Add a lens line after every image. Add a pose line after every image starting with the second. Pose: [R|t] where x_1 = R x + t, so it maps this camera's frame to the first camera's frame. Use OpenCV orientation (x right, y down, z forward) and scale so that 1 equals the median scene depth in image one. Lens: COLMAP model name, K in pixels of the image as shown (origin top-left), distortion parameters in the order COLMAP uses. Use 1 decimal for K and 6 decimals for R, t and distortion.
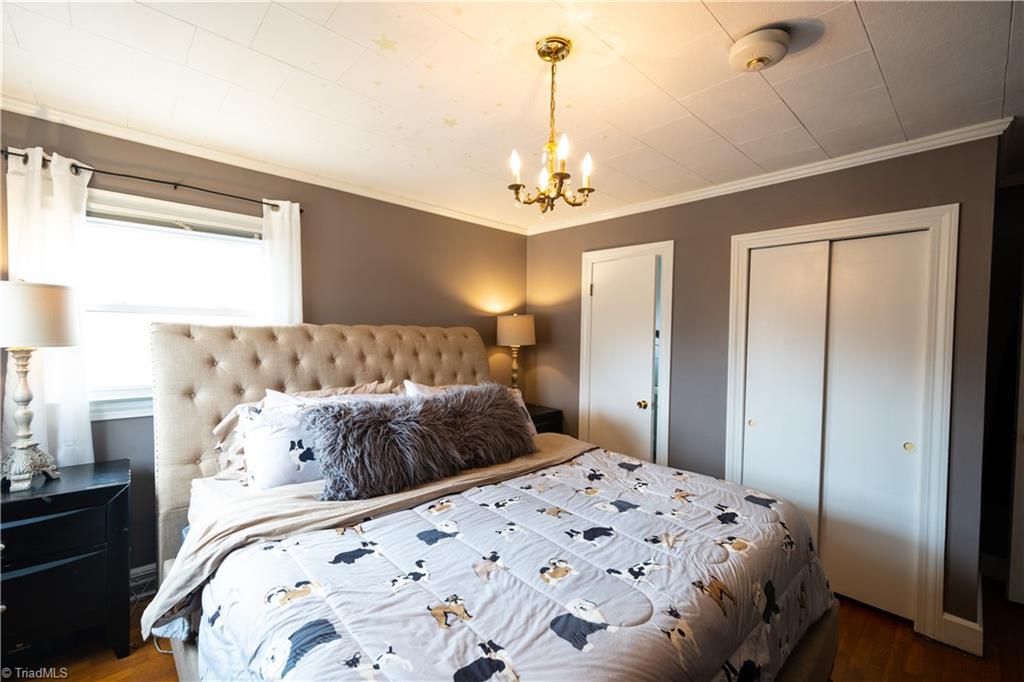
lens RADIAL K [[432.8, 0, 512.0], [0, 432.8, 341.0], [0, 0, 1]] dist [-0.000699, -0.000043]
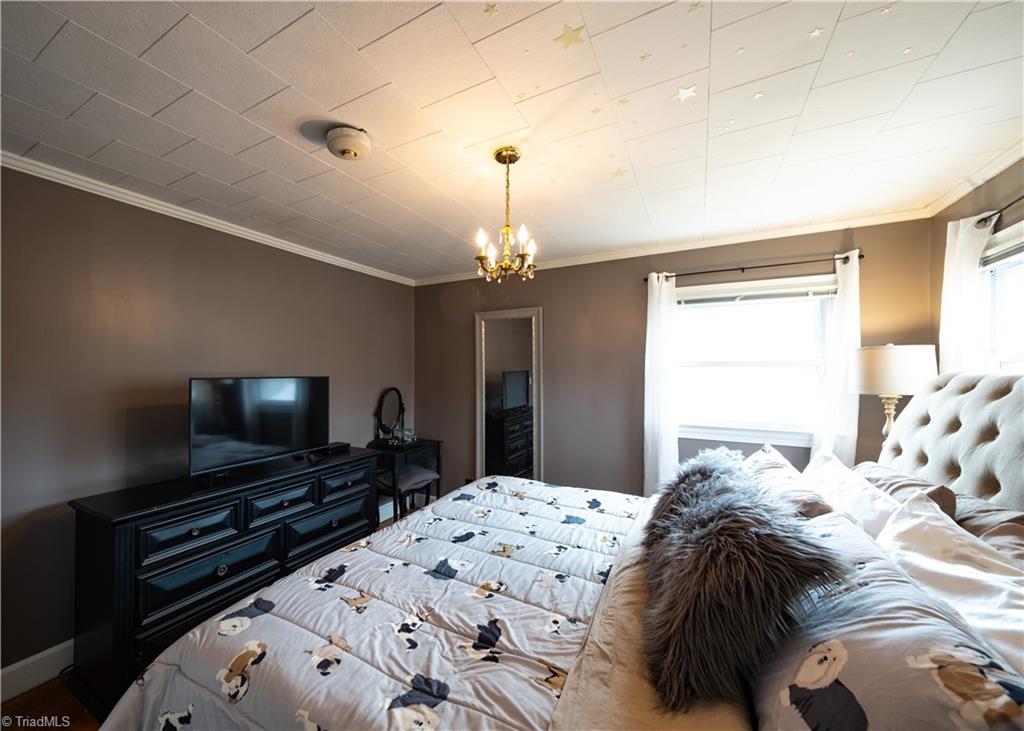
lens RADIAL K [[403.3, 0, 512.0], [0, 403.3, 365.5], [0, 0, 1]] dist [0.000249, 0.000008]
pose [[-0.921895, -0.025656, -0.386588, 0.532846], [-0.023850, 0.999671, -0.009467, -0.047047], [0.386704, 0.000492, -0.922204, 2.123396]]
